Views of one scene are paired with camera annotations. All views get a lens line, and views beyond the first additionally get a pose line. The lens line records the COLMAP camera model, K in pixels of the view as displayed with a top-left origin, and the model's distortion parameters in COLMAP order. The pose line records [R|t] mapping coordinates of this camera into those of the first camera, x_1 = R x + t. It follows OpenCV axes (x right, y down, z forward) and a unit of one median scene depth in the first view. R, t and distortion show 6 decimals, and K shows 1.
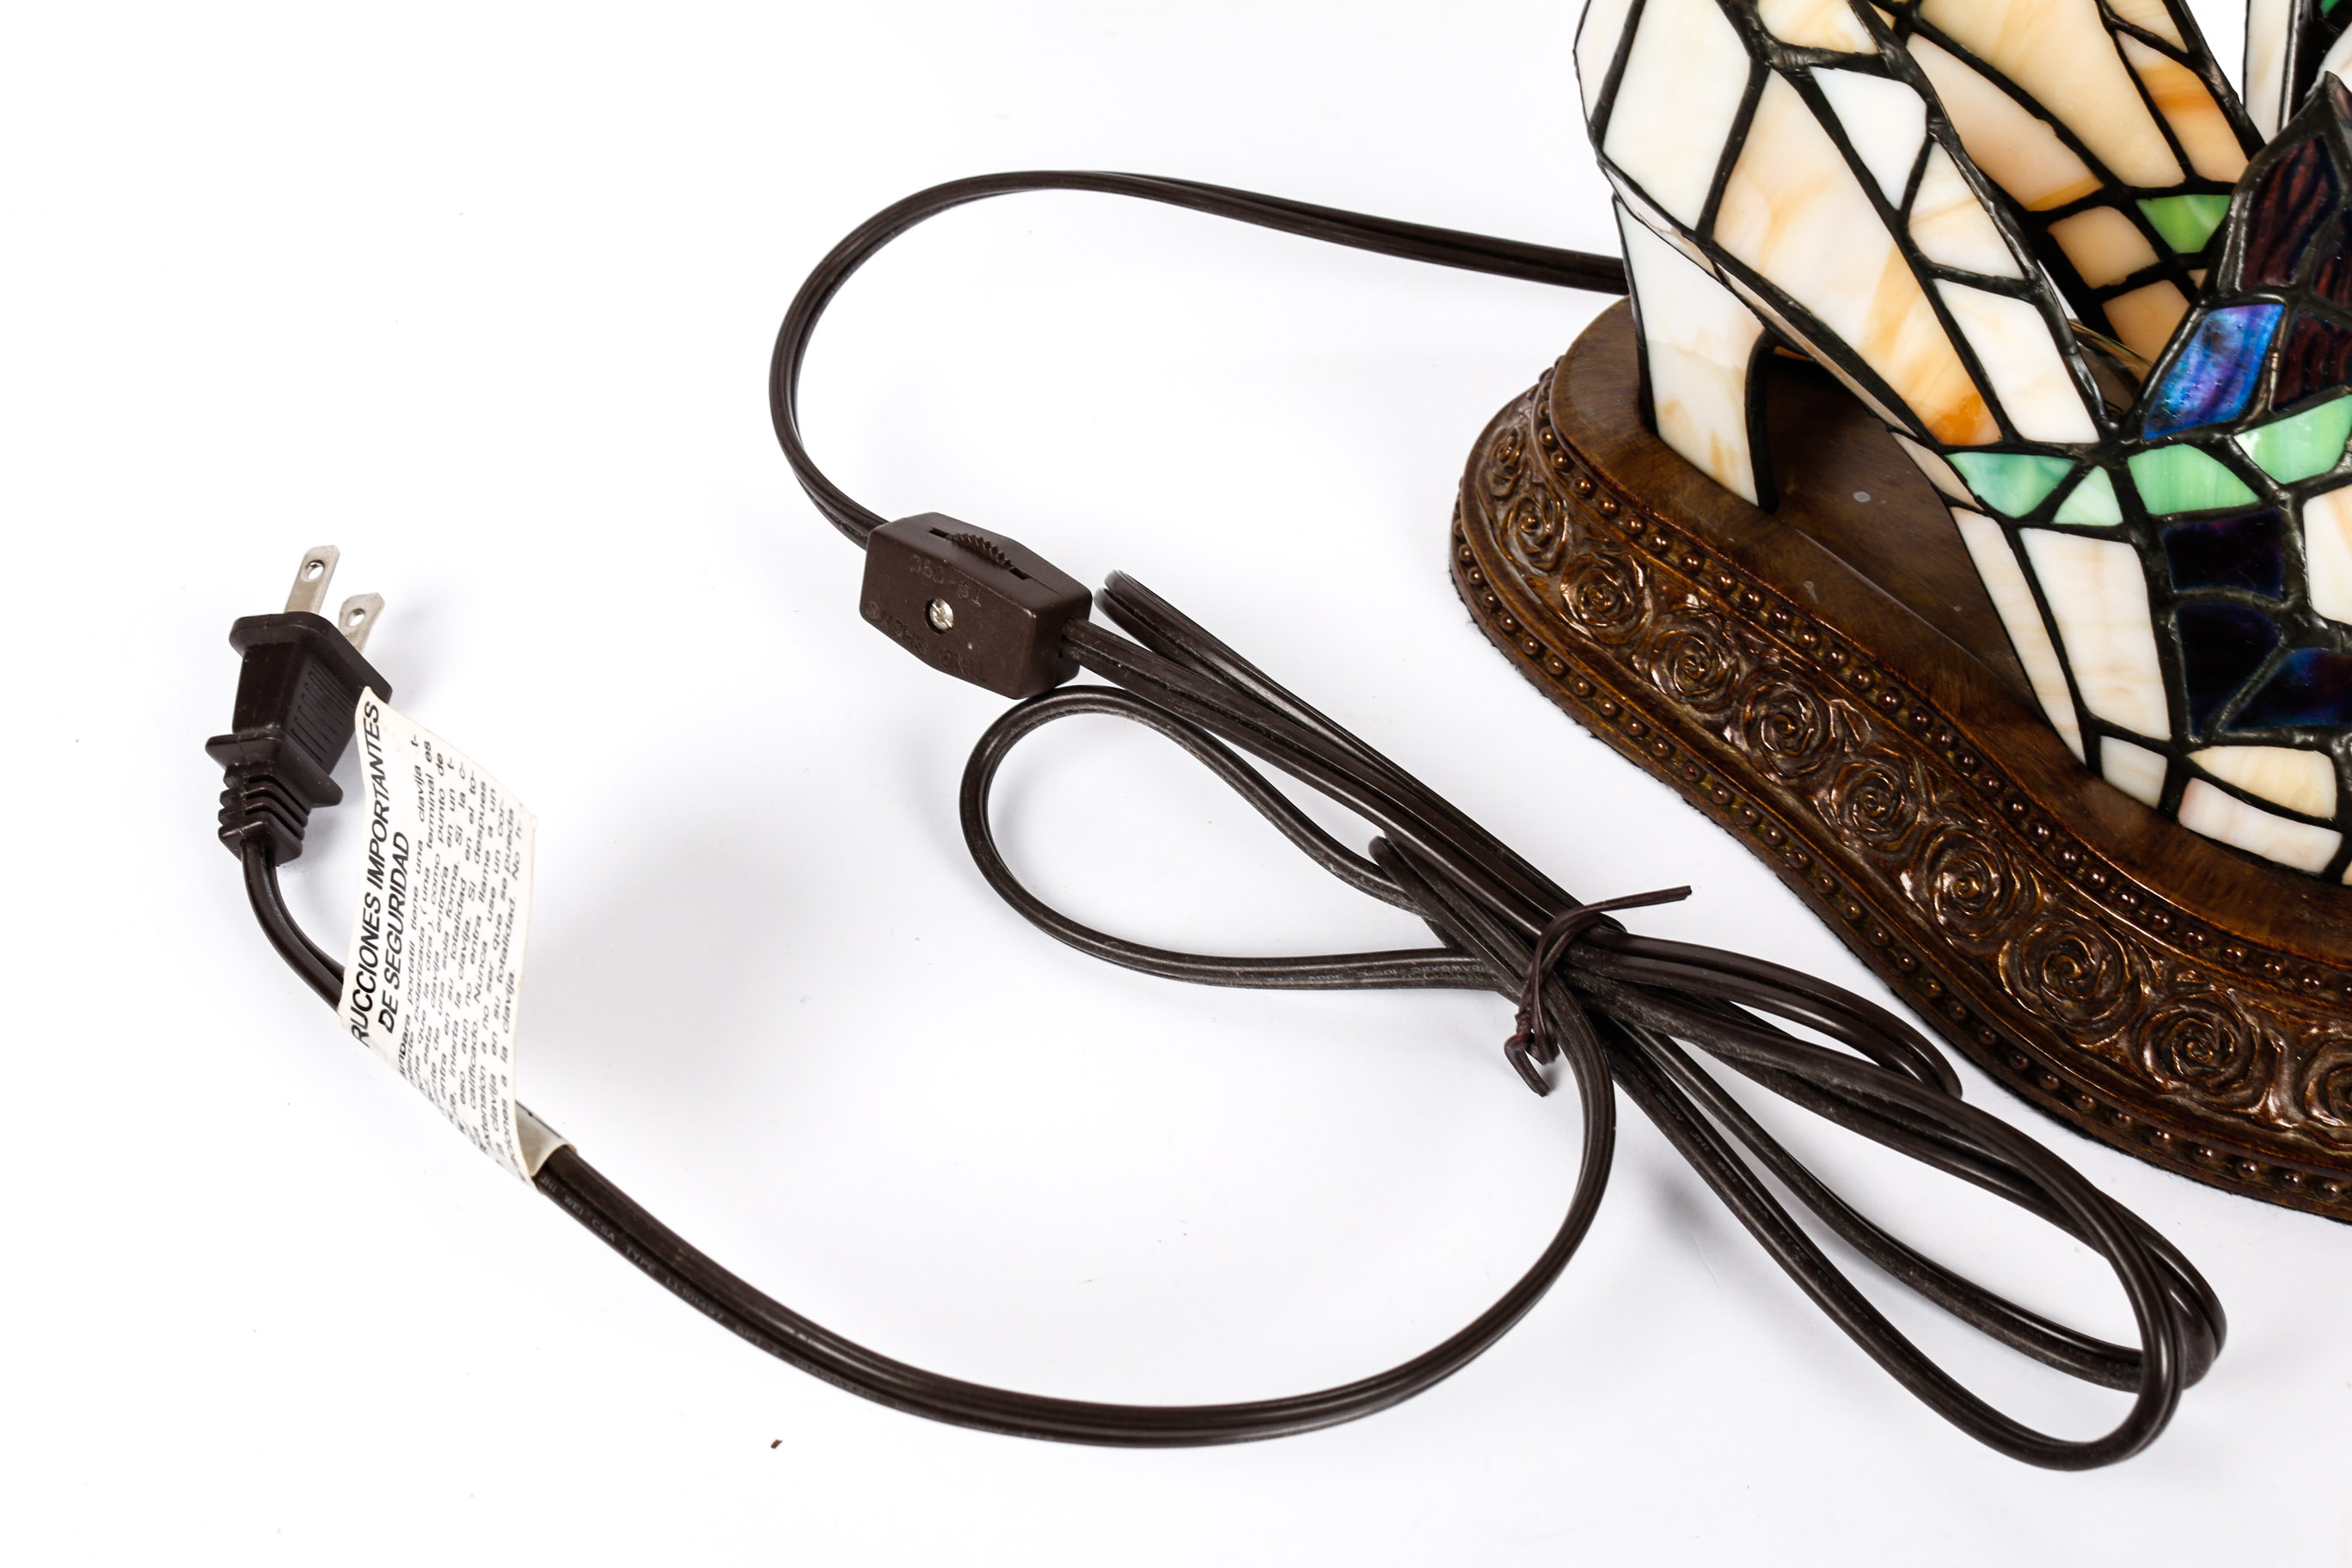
lens RADIAL K [[2798.5, 0, 1176.0], [0, 2798.5, 784.0], [0, 0, 1]] dist [-0.063997, 0.019618]
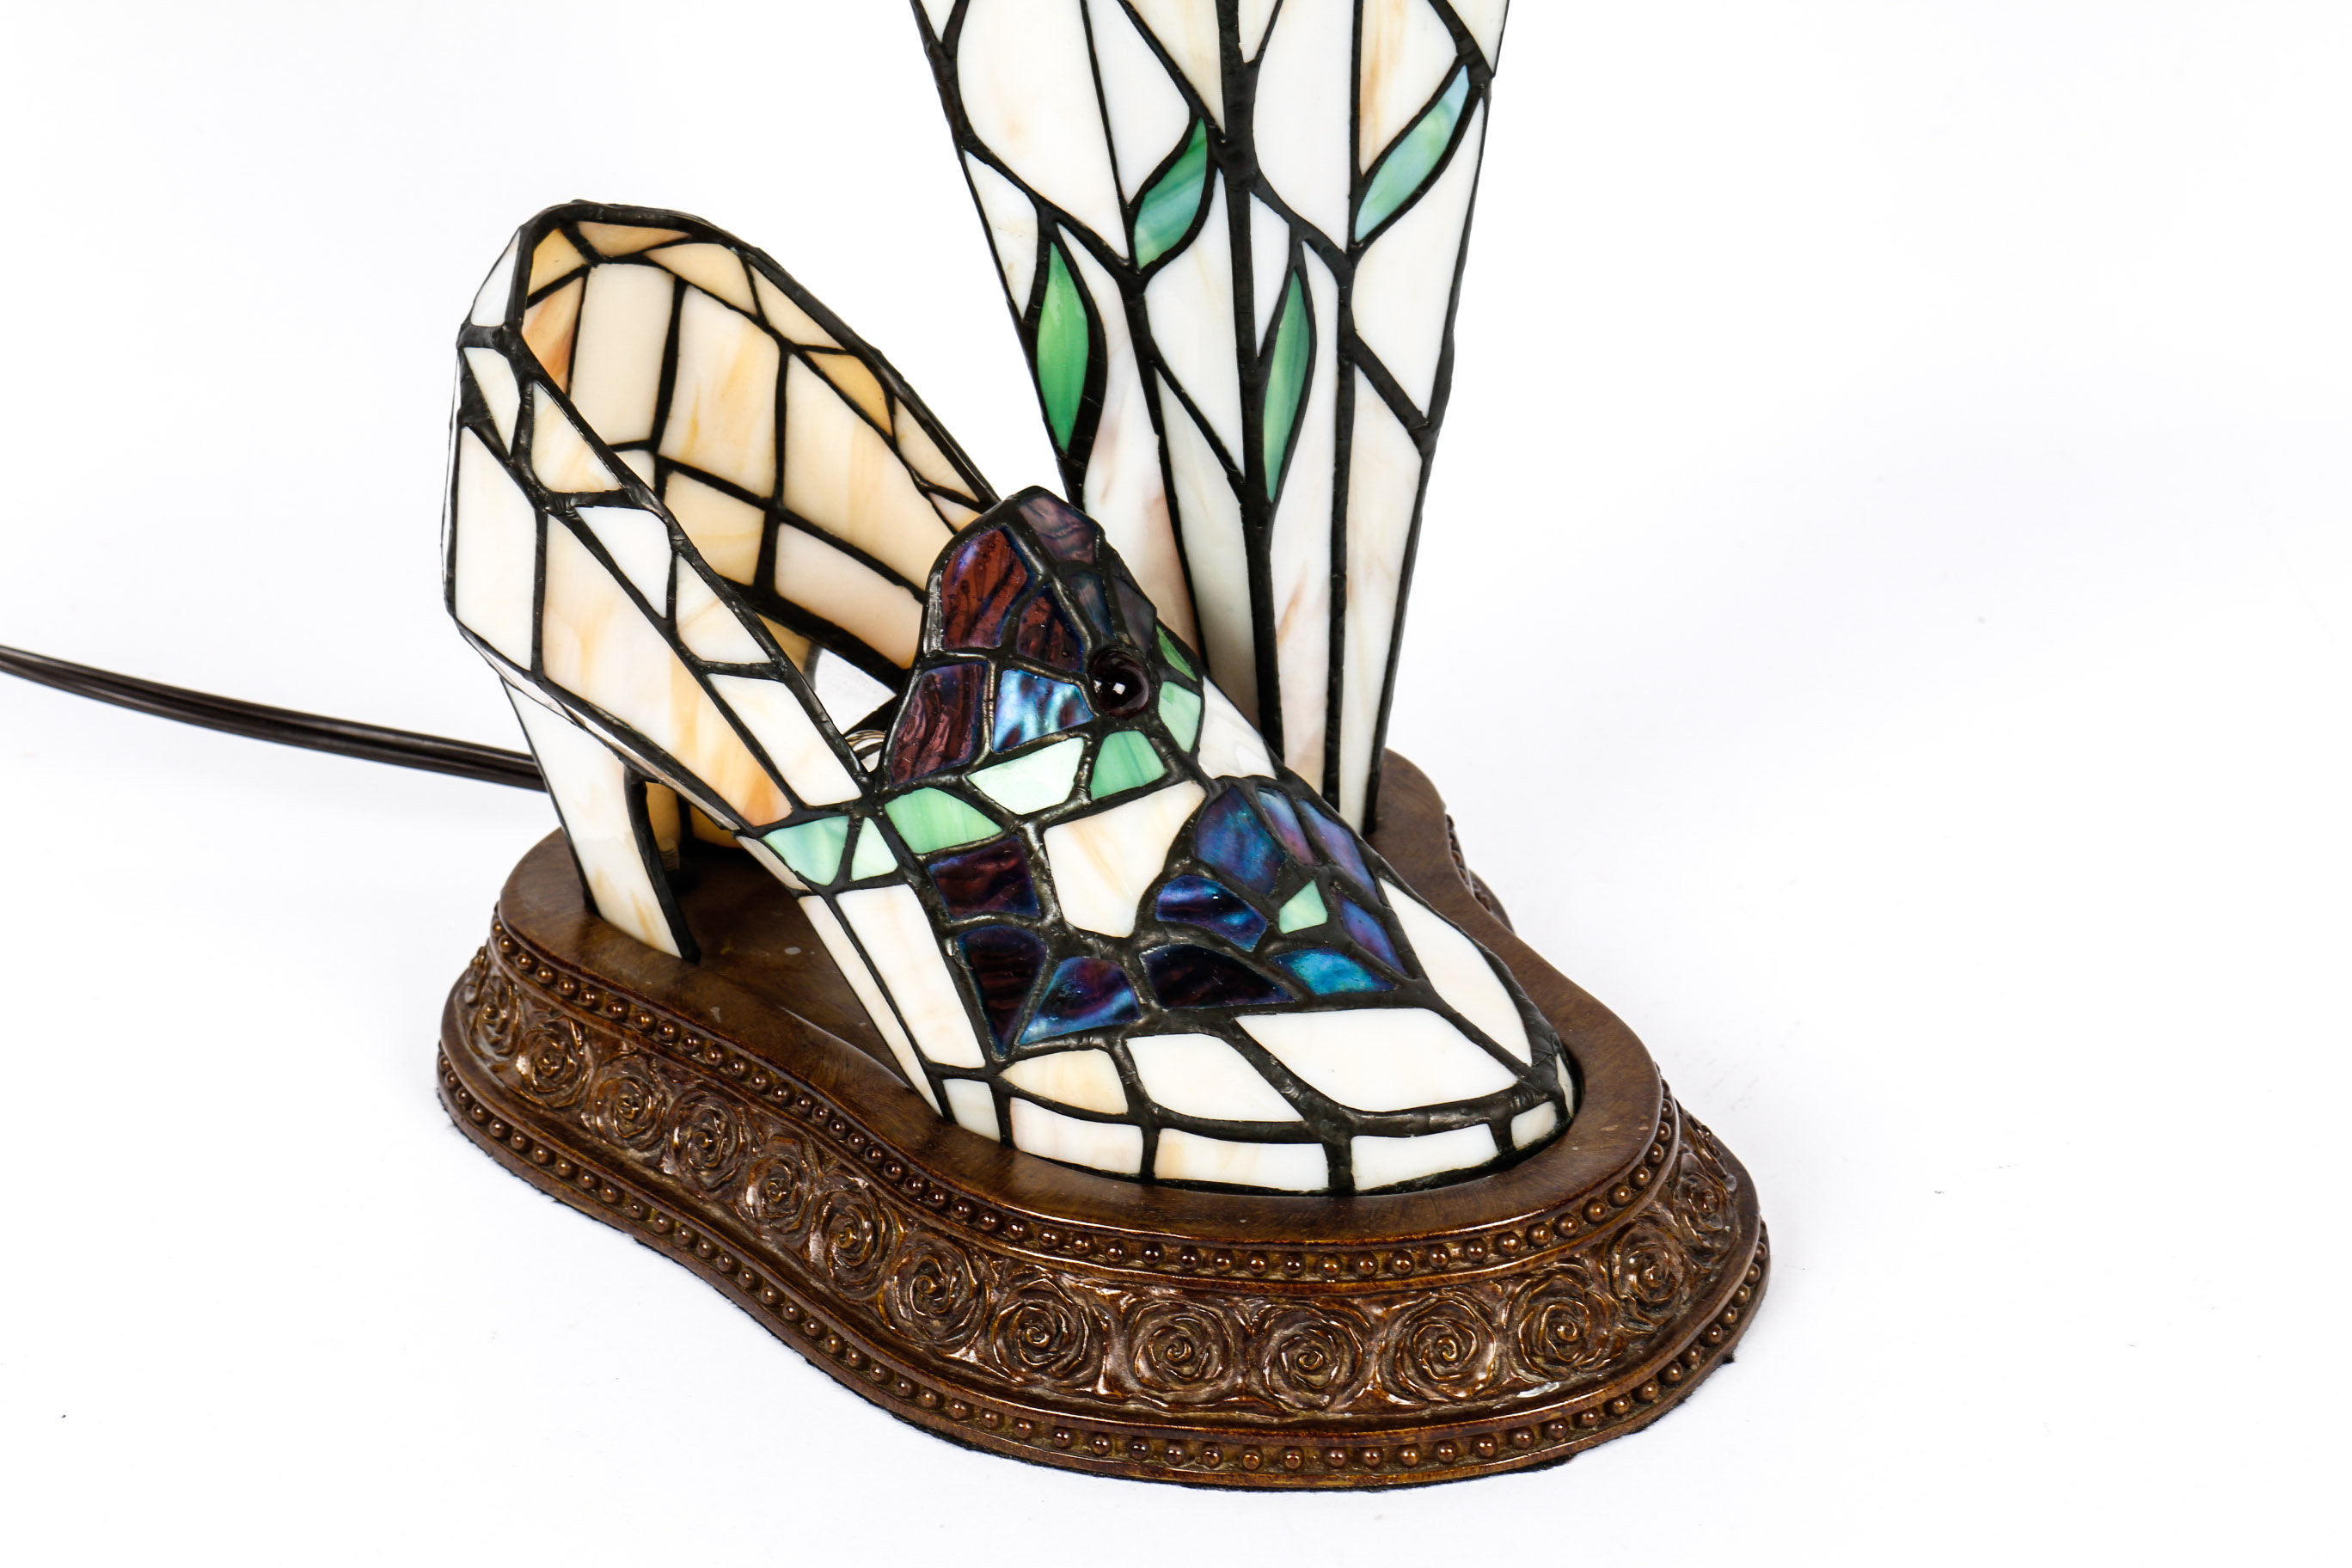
lens RADIAL K [[5308.6, 0, 1174.1], [0, 5308.6, 836.7], [0, 0, 1]] dist [-0.018187, -0.024160]
pose [[0.994571, -0.075101, 0.072035, 0.287556], [0.094211, 0.943815, -0.316761, 0.582847], [-0.044199, 0.321828, 0.945766, -1.055765]]
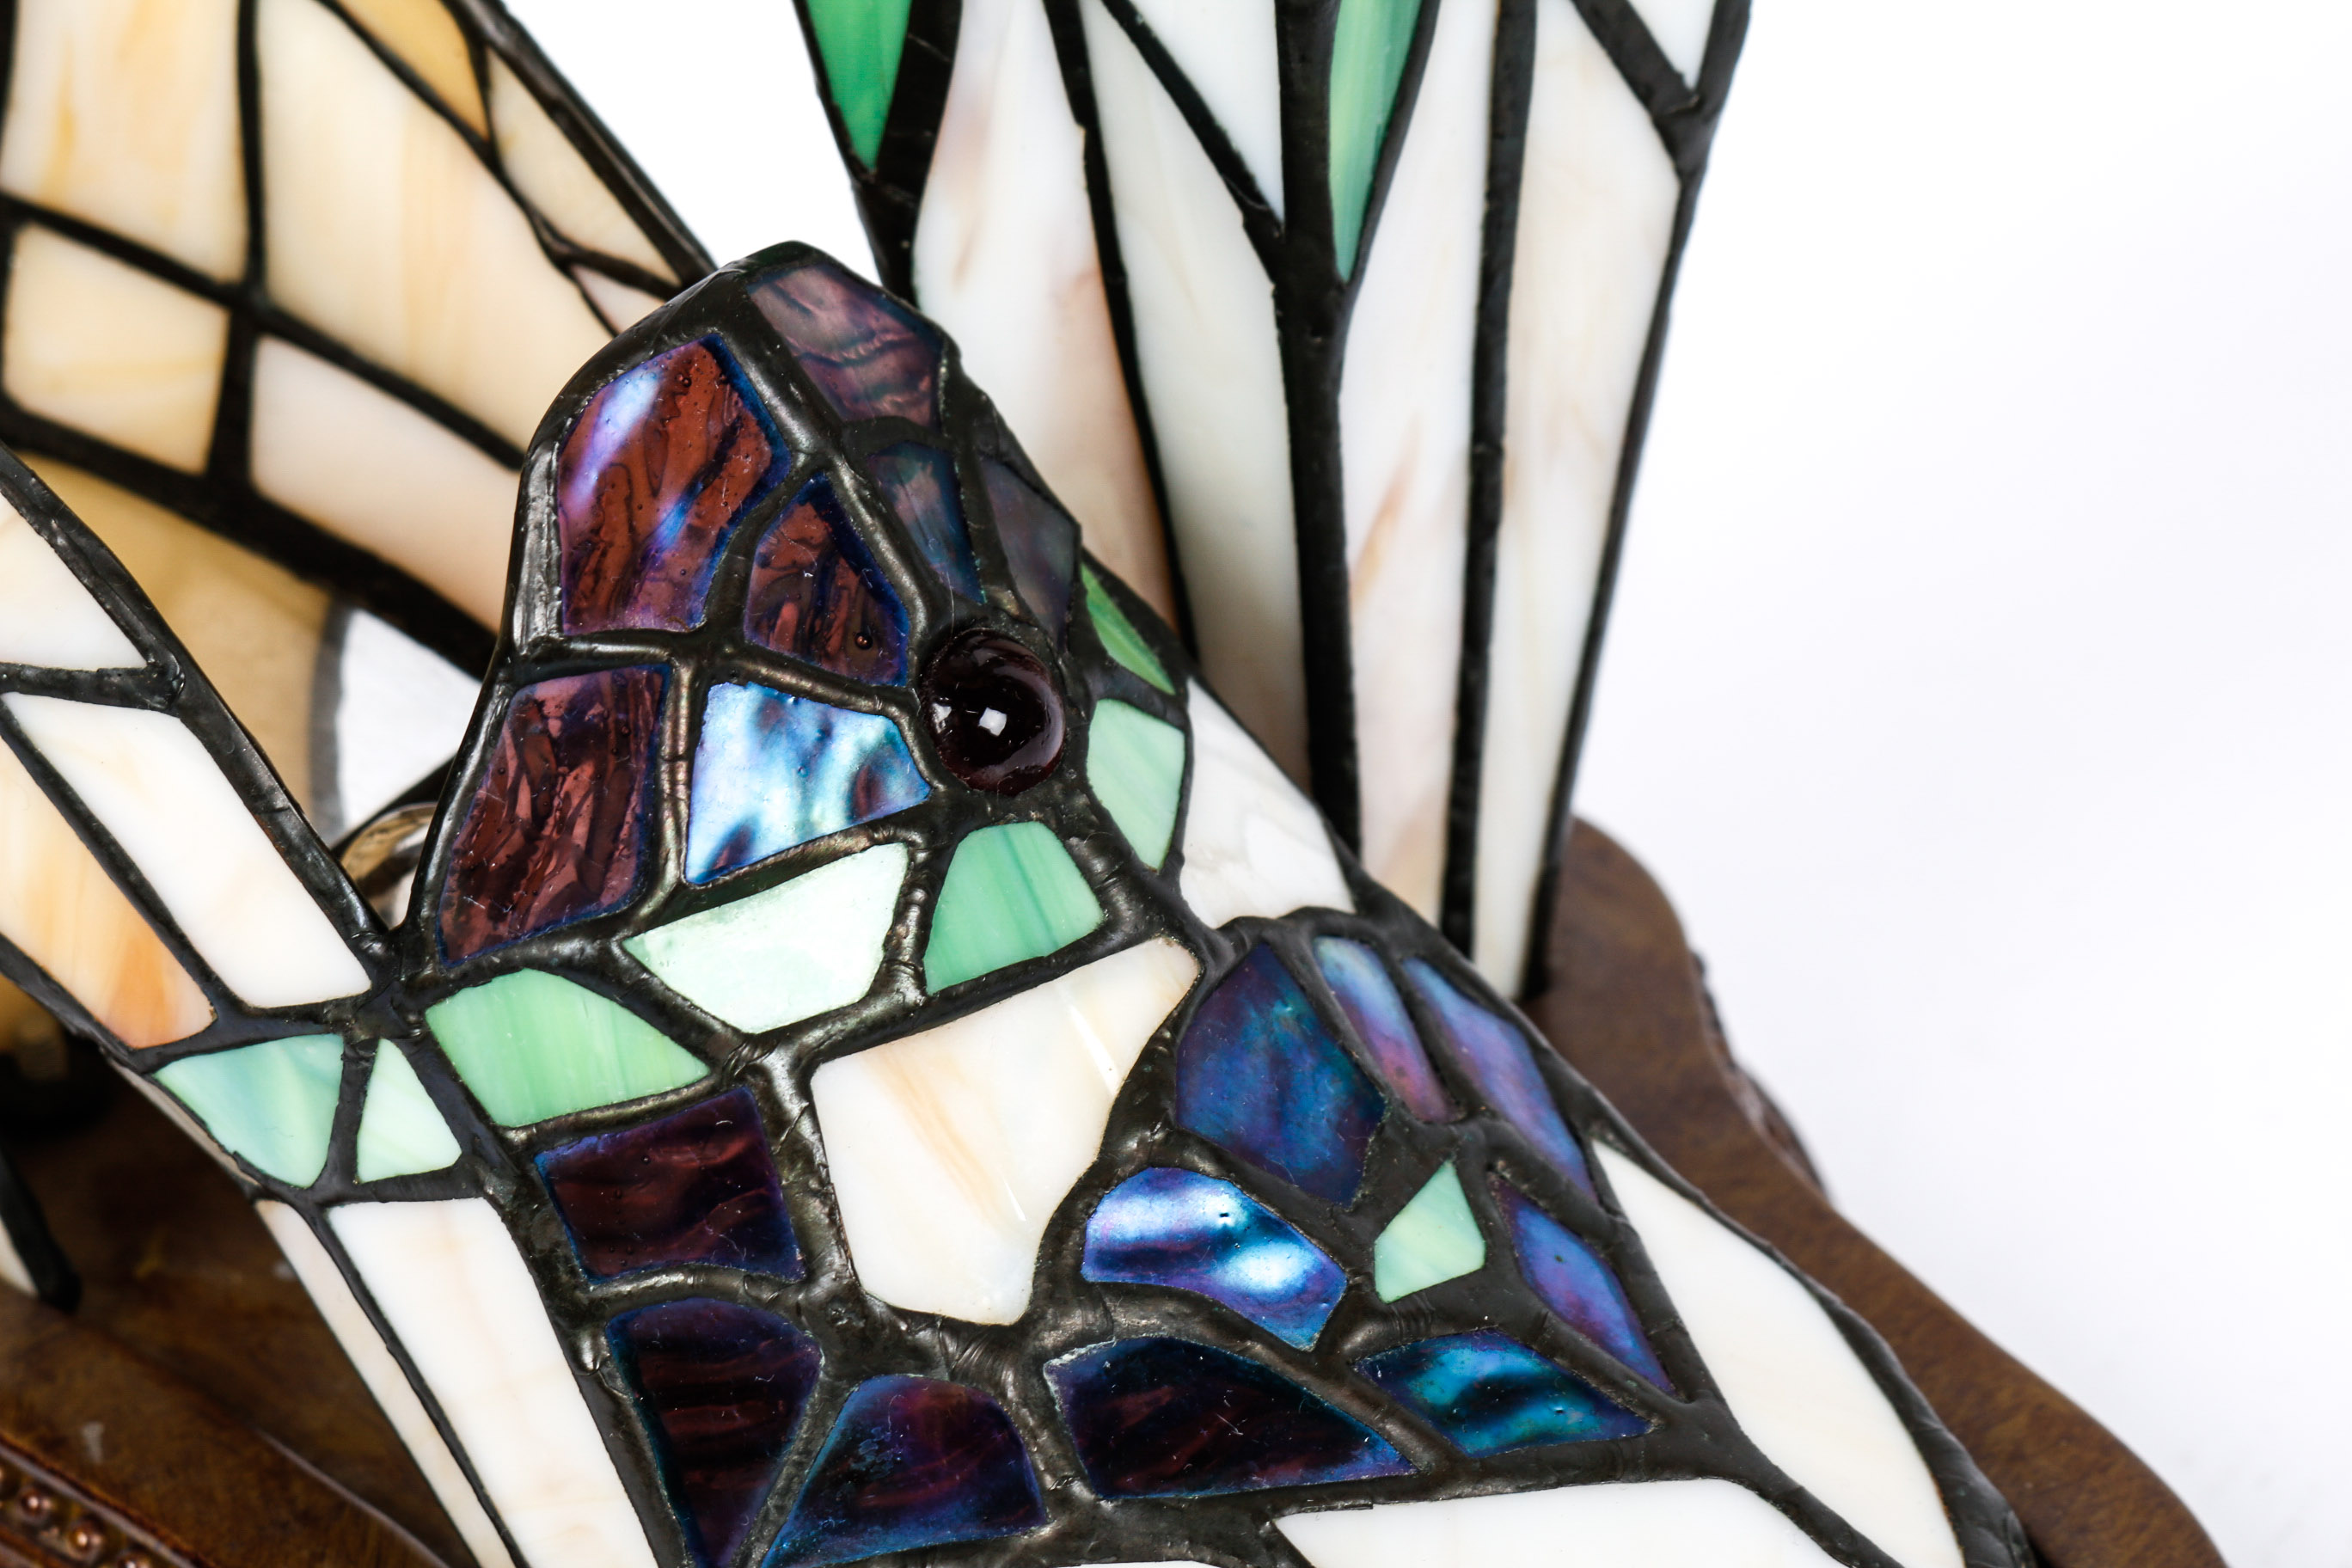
lens RADIAL K [[5535.7, 0, 1176.0], [0, 5535.7, 784.0], [0, 0, 1]] dist [0.002961, 0.110069]
pose [[0.993135, -0.080656, 0.084722, 0.374977], [0.102657, 0.948178, -0.300699, 0.140344], [-0.056079, 0.307332, 0.949949, 0.063799]]
